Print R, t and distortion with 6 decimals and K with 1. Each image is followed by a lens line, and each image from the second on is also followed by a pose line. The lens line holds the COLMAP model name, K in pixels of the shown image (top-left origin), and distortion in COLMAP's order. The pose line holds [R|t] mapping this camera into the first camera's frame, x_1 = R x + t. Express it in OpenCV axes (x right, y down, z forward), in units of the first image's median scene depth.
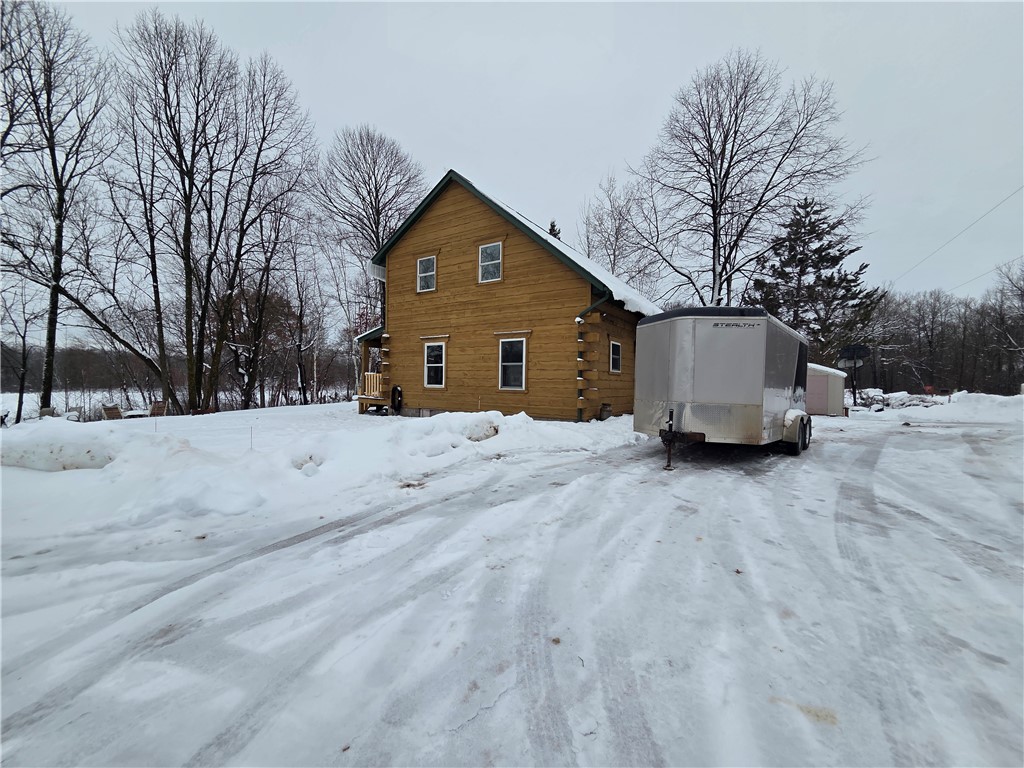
lens RADIAL K [[418.5, 0, 508.9], [0, 418.5, 388.1], [0, 0, 1]] dist [0.009263, -0.002944]
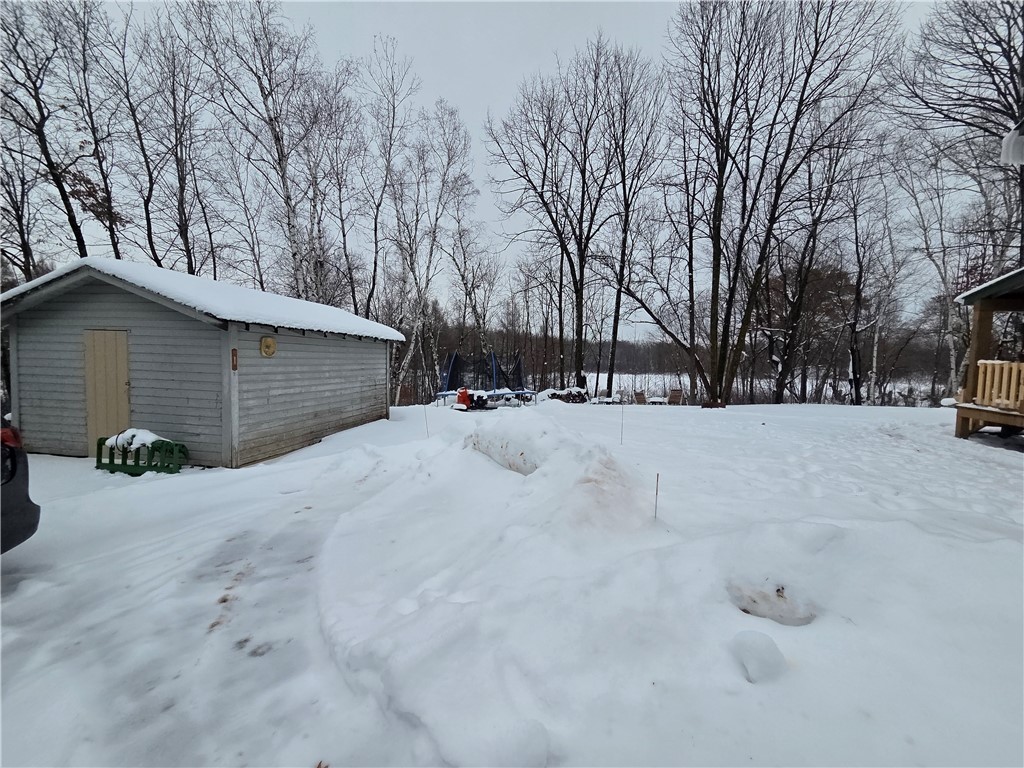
lens RADIAL K [[418.5, 0, 508.9], [0, 418.5, 388.1], [0, 0, 1]] dist [0.009263, -0.002944]
pose [[0.402143, 0.057908, -0.913744, -0.068817], [-0.031447, 0.998283, 0.049426, -0.006507], [0.915037, 0.008858, 0.403273, 0.179811]]
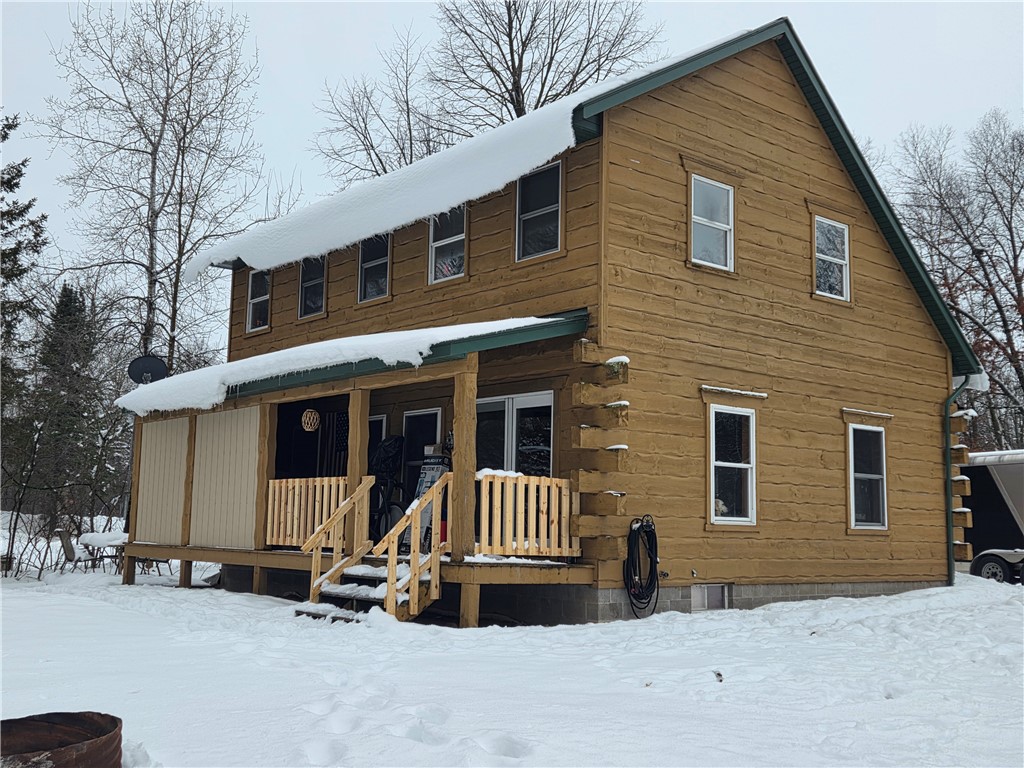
lens RADIAL K [[1090.0, 0, 512.0], [0, 1090.0, 384.0], [0, 0, 1]] dist [0.113885, -0.001691]
pose [[0.258138, 0.117260, 0.958965, -0.704858], [0.004991, 0.992432, -0.122696, -0.004107], [-0.966095, 0.036459, 0.255599, 0.554464]]
